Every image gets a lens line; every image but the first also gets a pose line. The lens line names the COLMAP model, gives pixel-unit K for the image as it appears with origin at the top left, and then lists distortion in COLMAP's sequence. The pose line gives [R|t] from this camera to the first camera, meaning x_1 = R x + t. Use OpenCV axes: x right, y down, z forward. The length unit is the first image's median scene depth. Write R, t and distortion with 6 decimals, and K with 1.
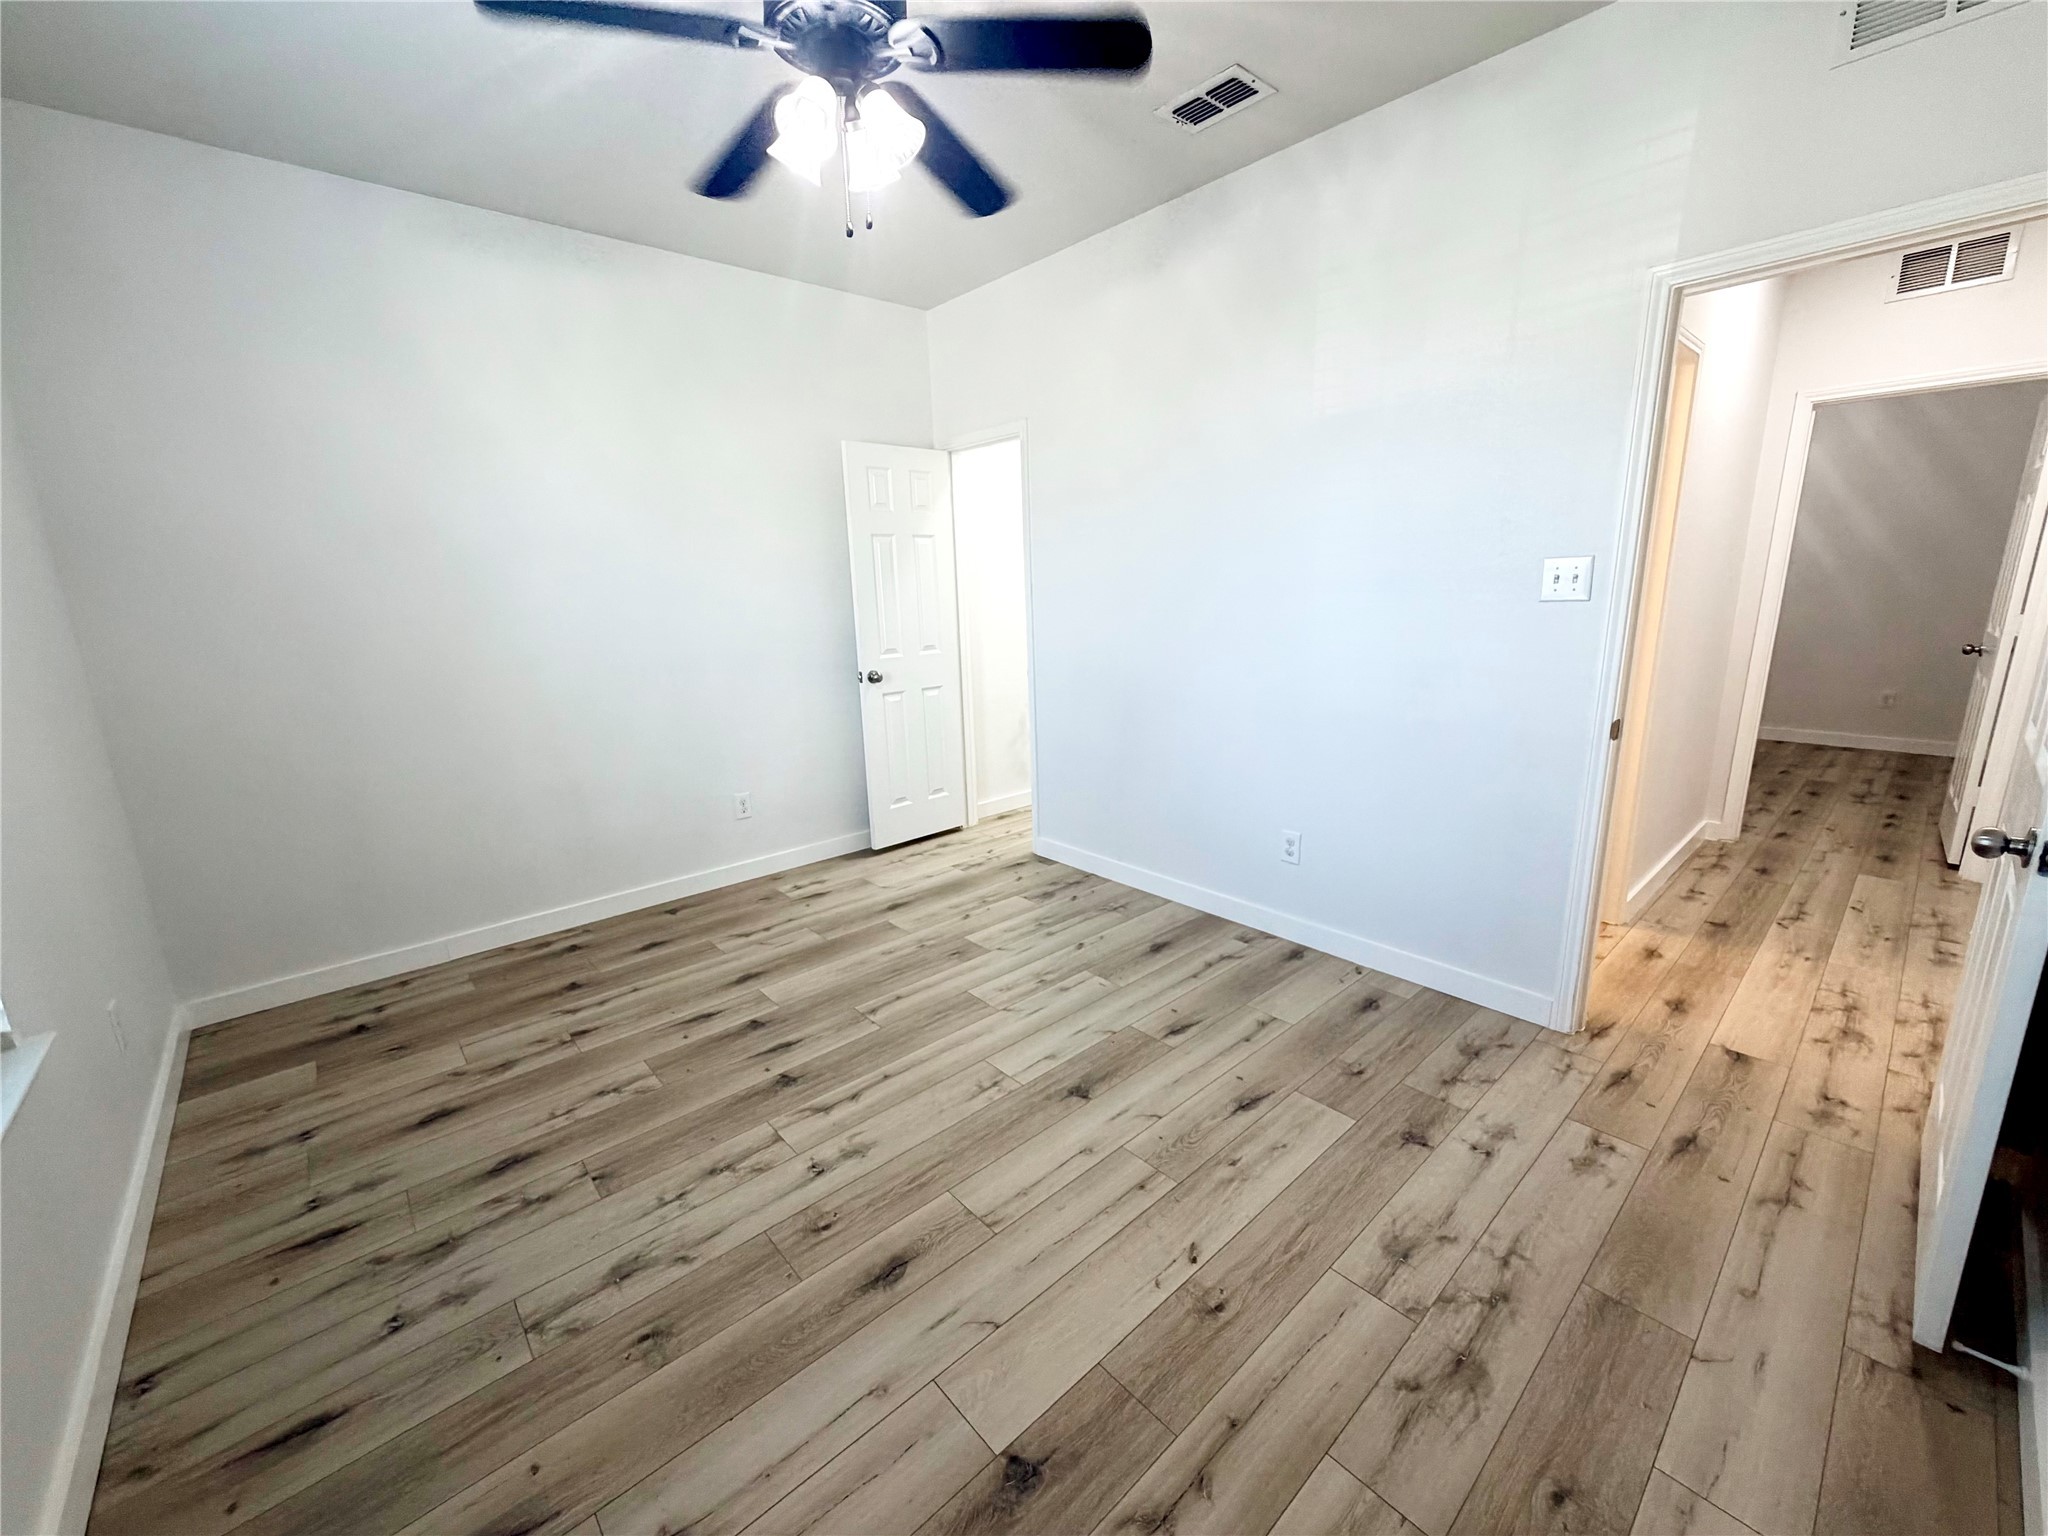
lens RADIAL K [[808.6, 0, 1027.3], [0, 808.6, 768.3], [0, 0, 1]] dist [-0.000706, 0.000497]
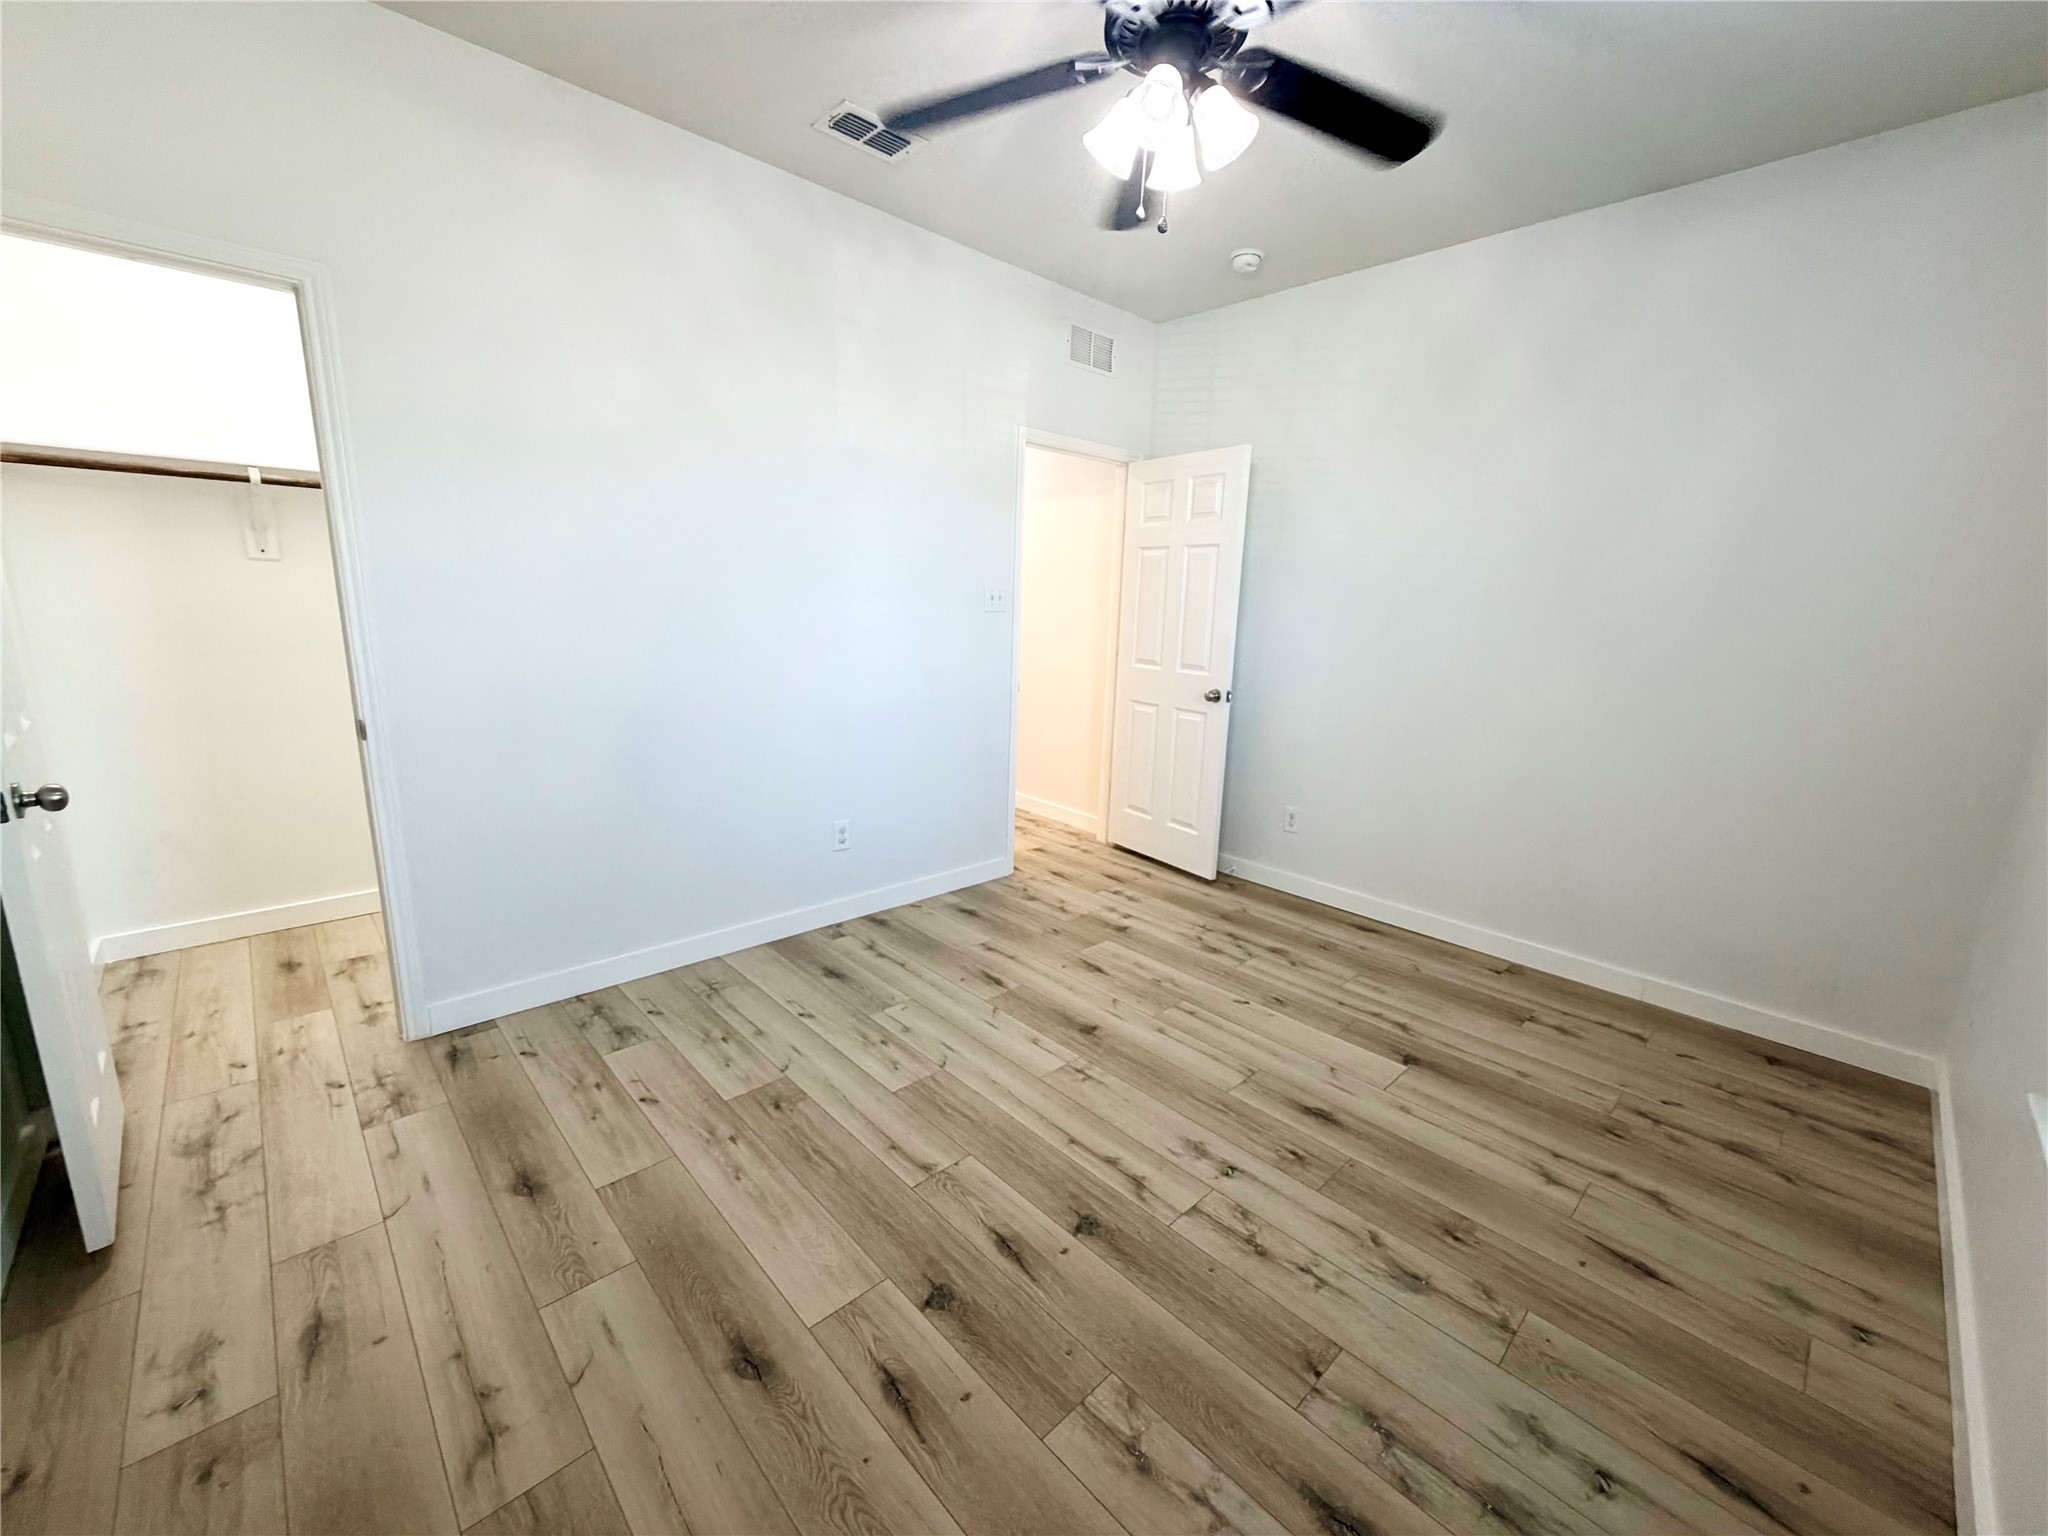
lens RADIAL K [[808.6, 0, 1030.5], [0, 808.6, 770.3], [0, 0, 1]] dist [-0.000706, 0.000497]
pose [[-0.024616, -0.184554, 0.982514, -1.037552], [0.194075, 0.963232, 0.185795, -0.197678], [-0.980678, 0.195255, 0.012106, 1.021228]]
